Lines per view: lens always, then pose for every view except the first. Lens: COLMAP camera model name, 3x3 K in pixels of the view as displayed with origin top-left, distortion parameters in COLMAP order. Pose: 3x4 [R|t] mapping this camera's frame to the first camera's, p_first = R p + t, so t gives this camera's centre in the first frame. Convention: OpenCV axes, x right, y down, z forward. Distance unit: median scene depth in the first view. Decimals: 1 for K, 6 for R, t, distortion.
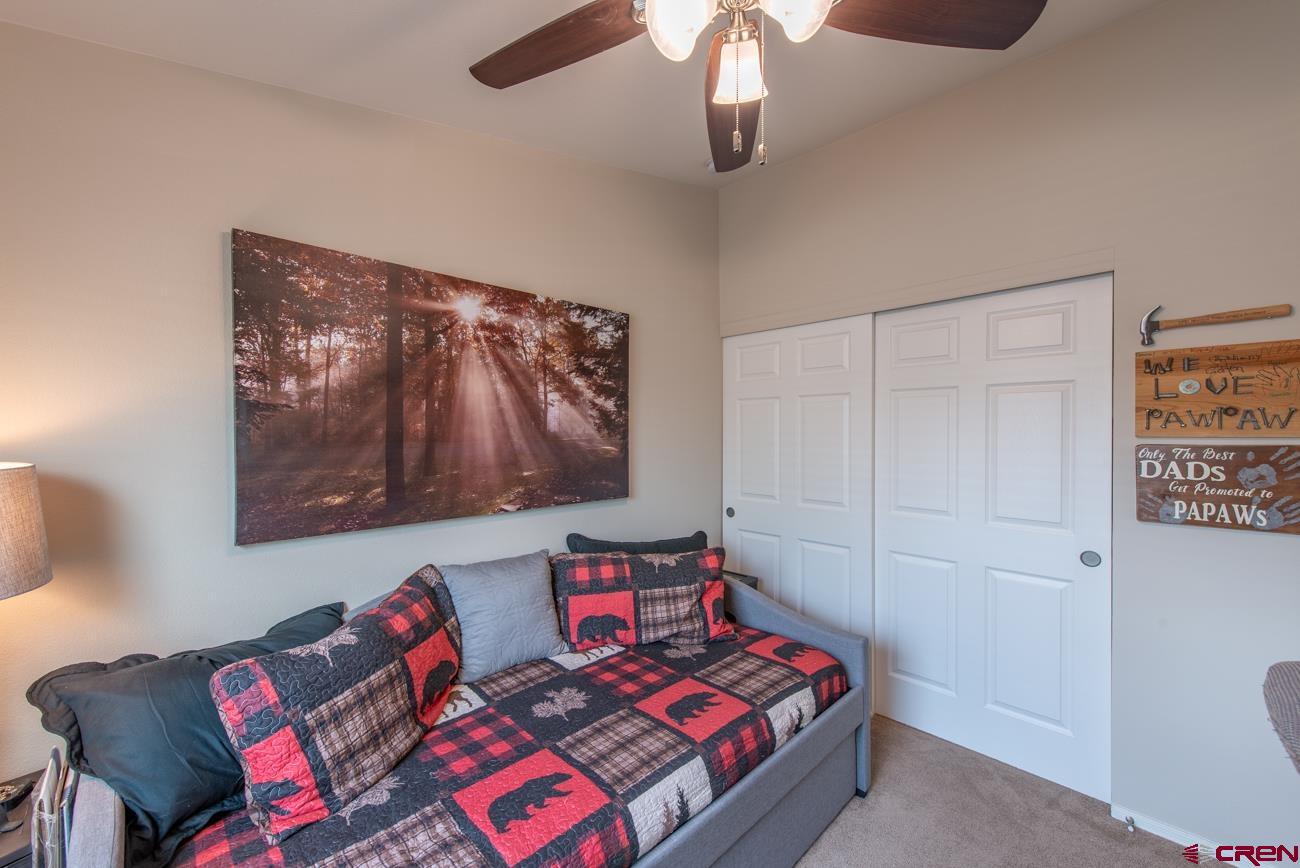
lens RADIAL K [[506.7, 0, 655.0], [0, 506.7, 431.8], [0, 0, 1]] dist [0.015164, -0.004353]
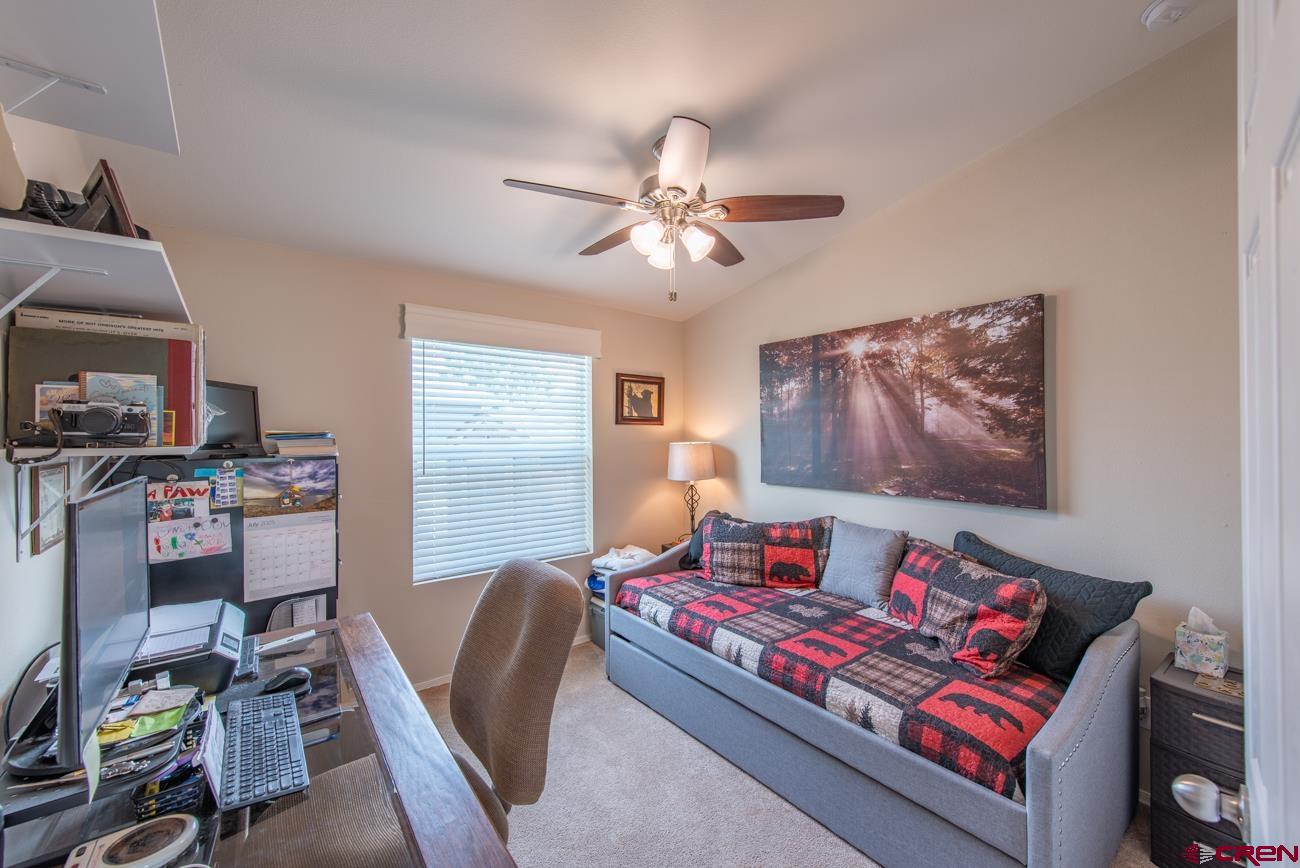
lens RADIAL K [[506.7, 0, 646.8], [0, 506.7, 434.9], [0, 0, 1]] dist [0.015164, -0.004353]
pose [[-0.129832, 0.002870, -0.991532, 1.124993], [0.000656, 0.999996, 0.002808, 0.001470], [0.991536, -0.000285, -0.129833, 0.587298]]
